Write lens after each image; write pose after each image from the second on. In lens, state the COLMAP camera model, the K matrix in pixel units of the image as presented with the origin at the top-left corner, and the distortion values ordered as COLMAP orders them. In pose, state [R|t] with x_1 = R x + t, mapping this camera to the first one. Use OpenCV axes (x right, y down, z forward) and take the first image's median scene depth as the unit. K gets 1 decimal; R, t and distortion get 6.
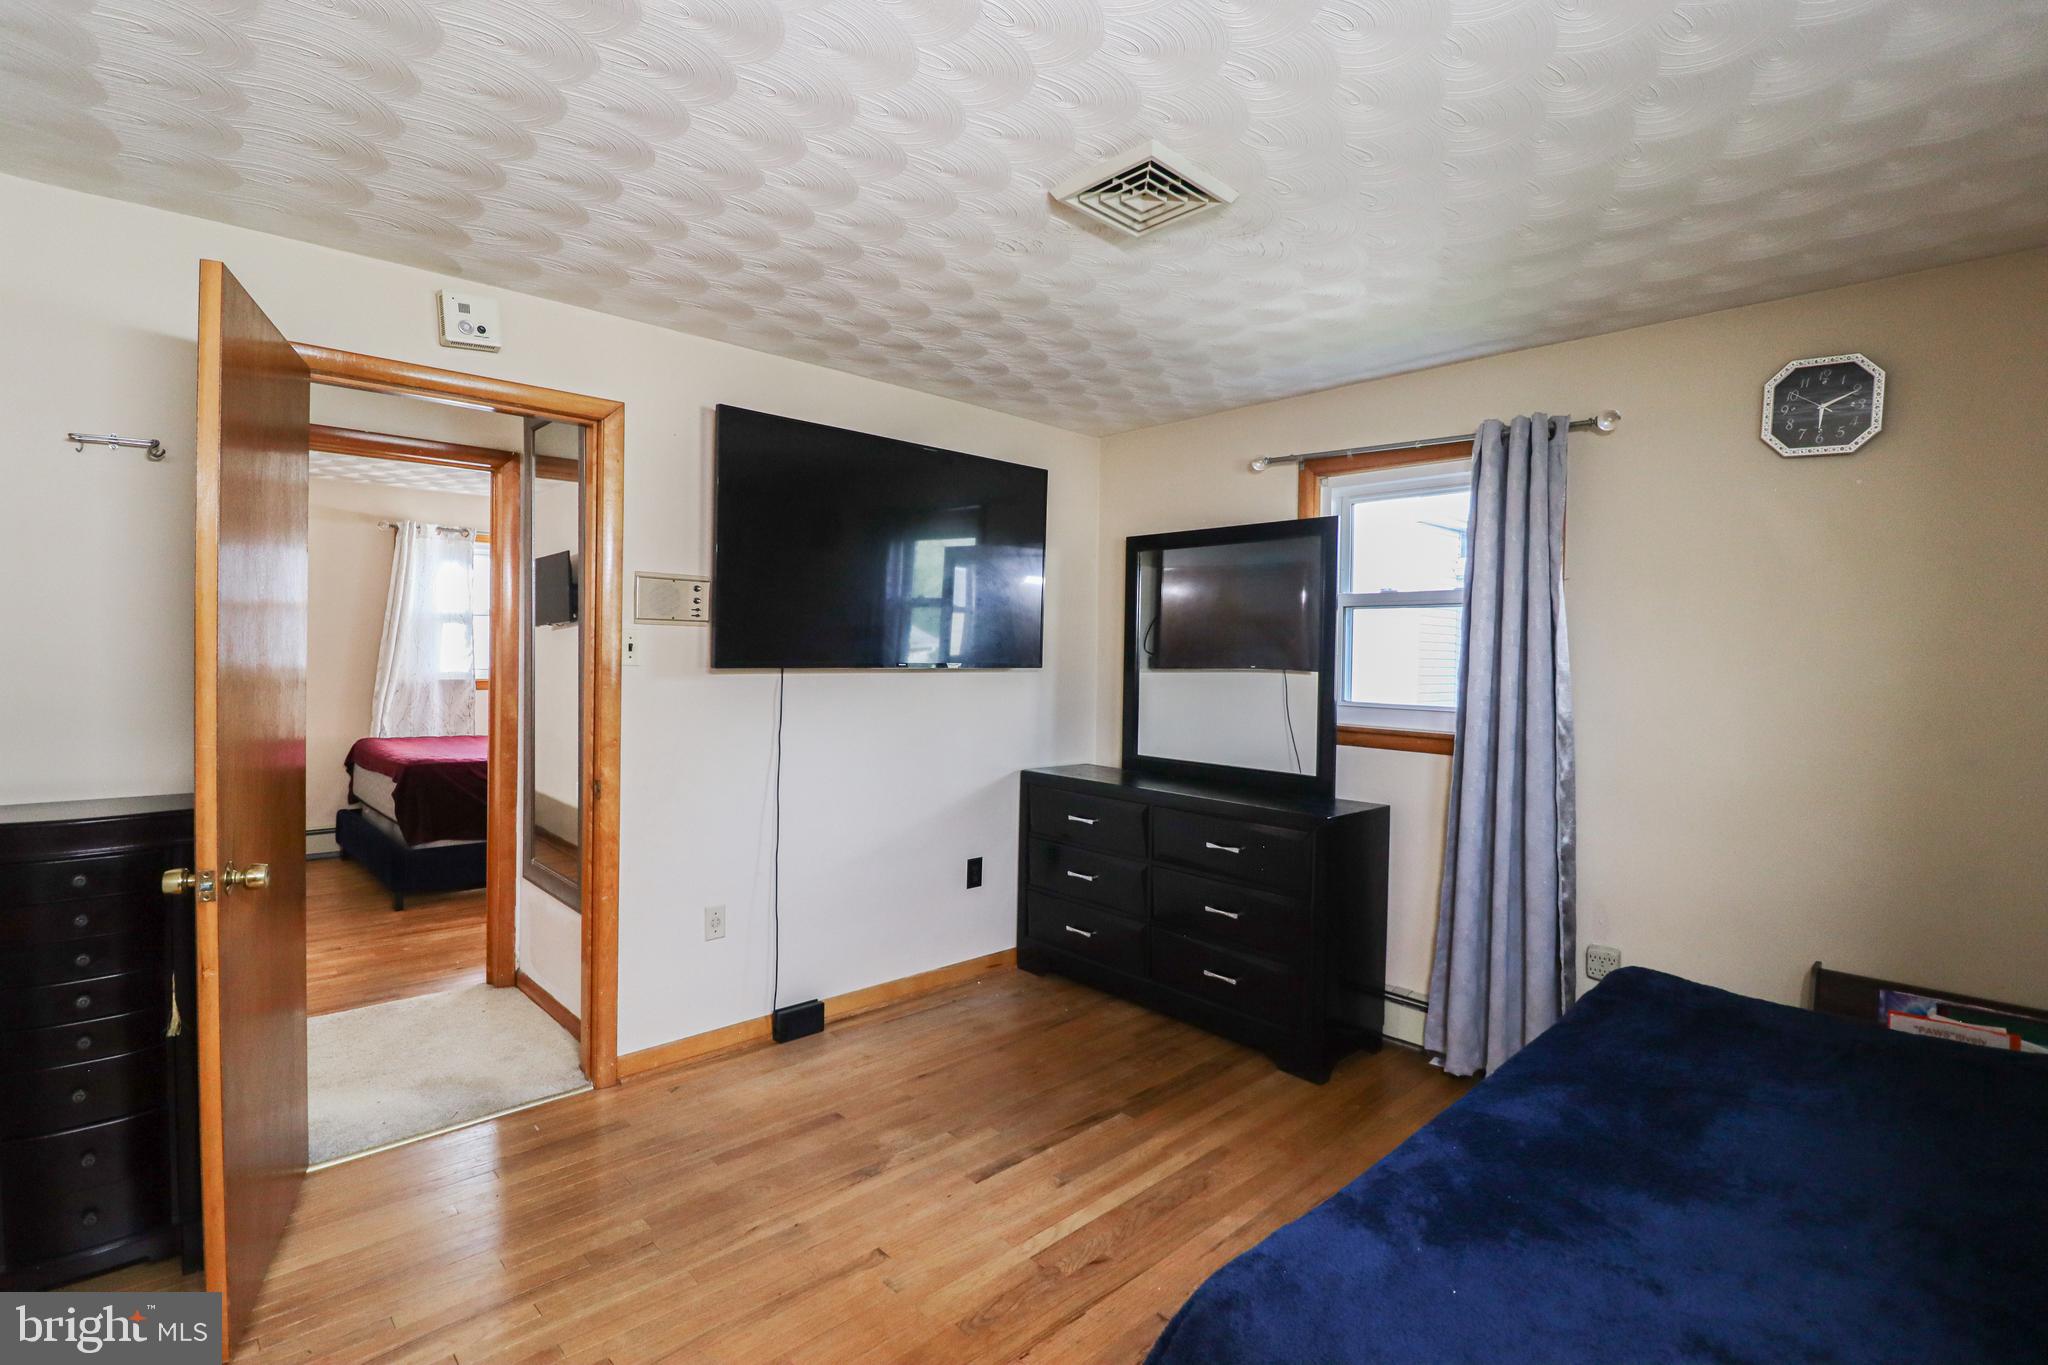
lens RADIAL K [[950.5, 0, 1032.0], [0, 950.5, 676.3], [0, 0, 1]] dist [0.000116, 0.000120]
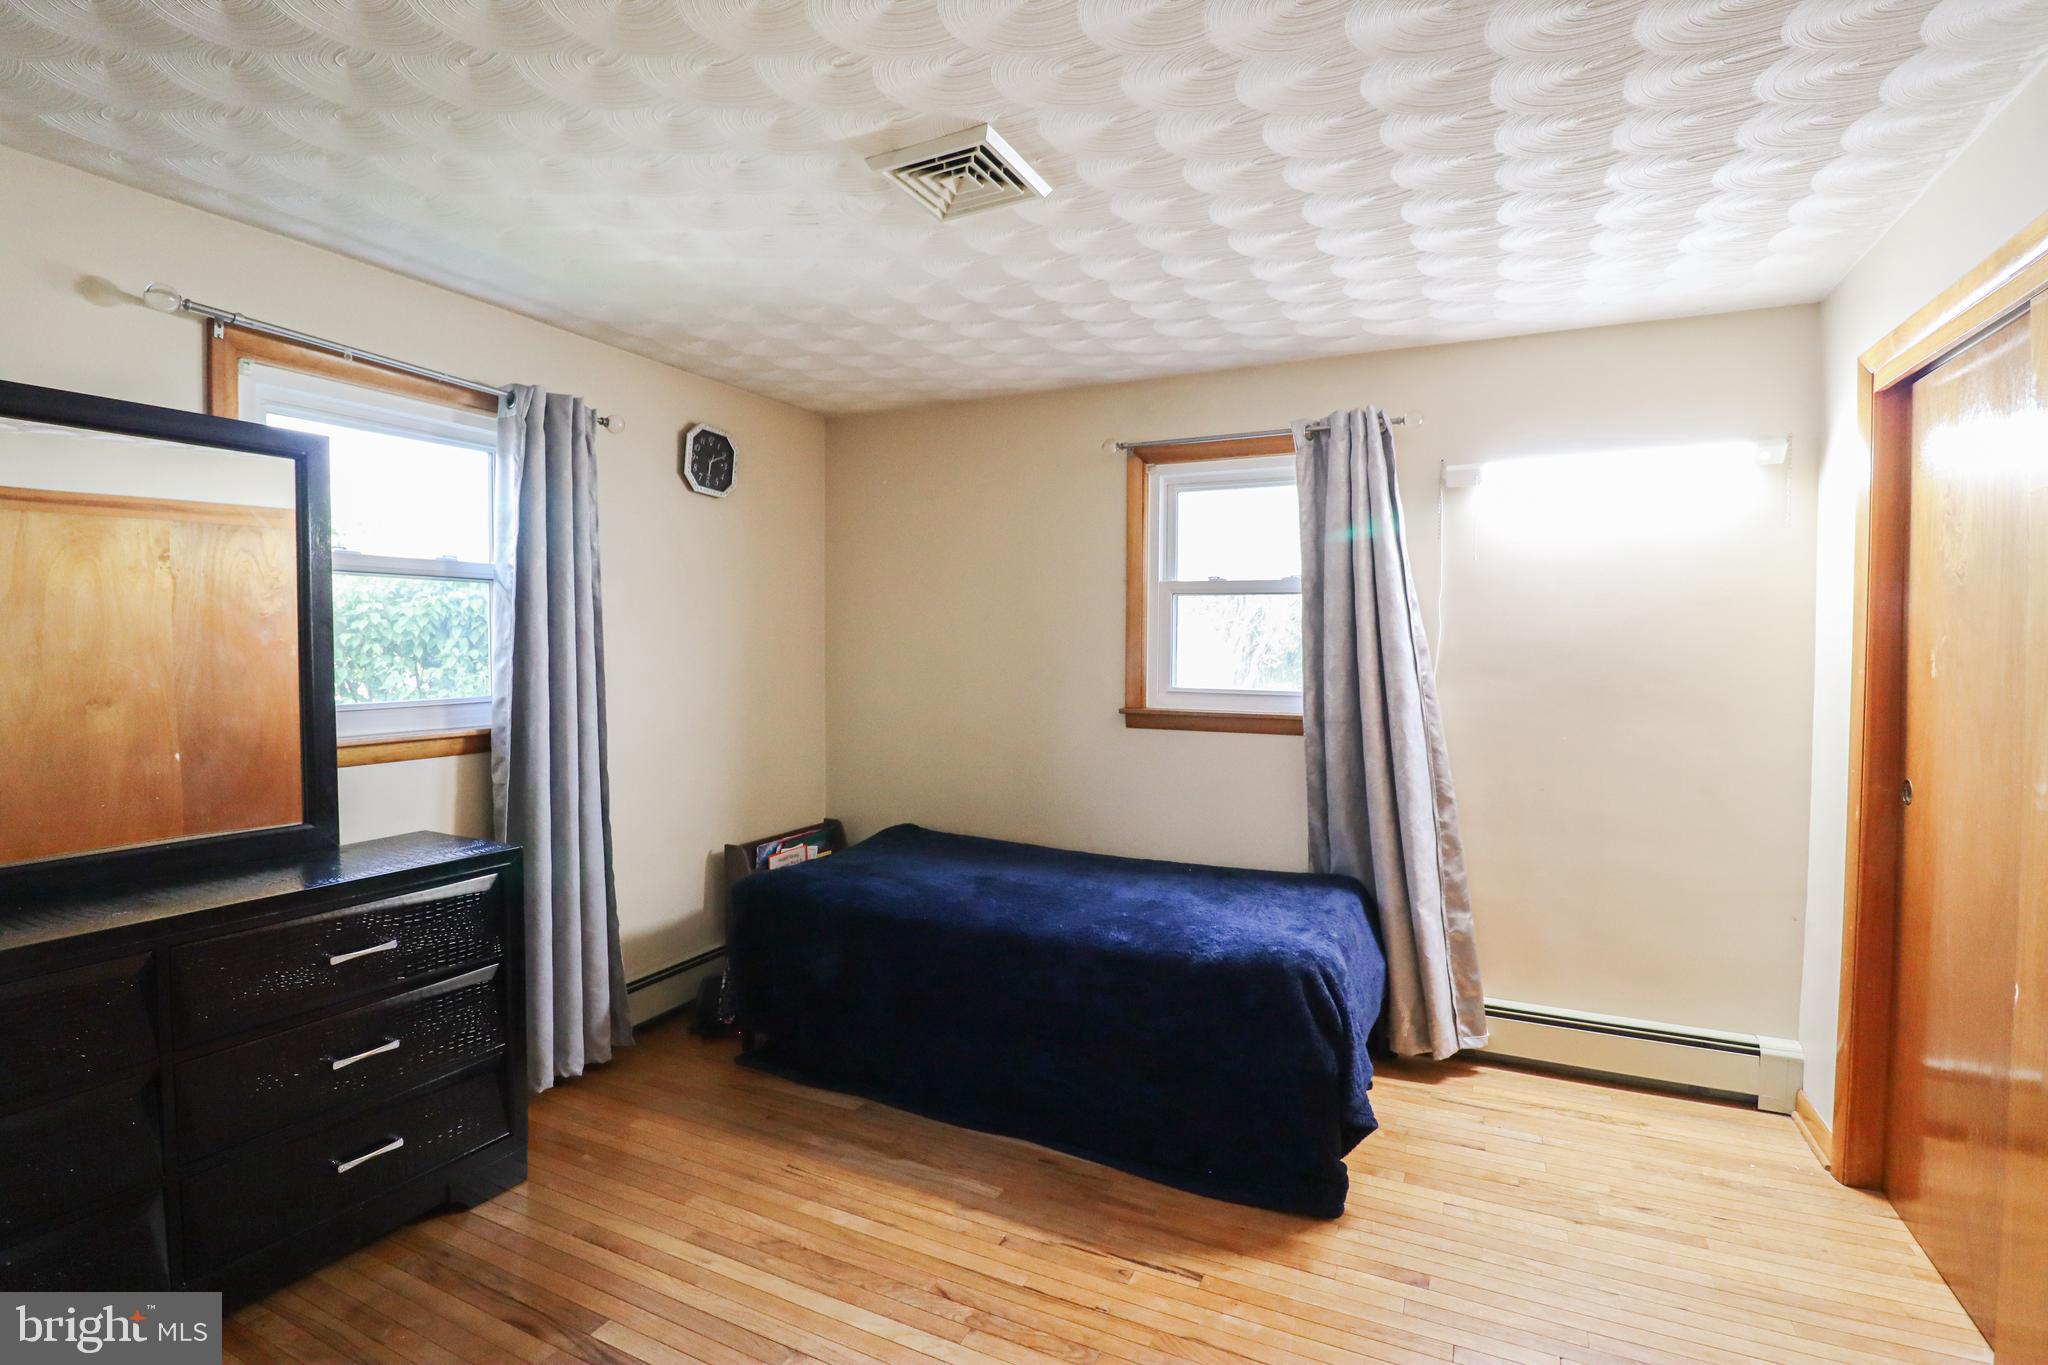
lens RADIAL K [[950.5, 0, 1032.0], [0, 950.5, 676.3], [0, 0, 1]] dist [0.000116, 0.000120]
pose [[-0.348154, -0.049863, 0.936110, -0.684074], [0.016497, 0.998104, 0.059301, -0.037367], [-0.937292, 0.036089, -0.346671, 1.034367]]
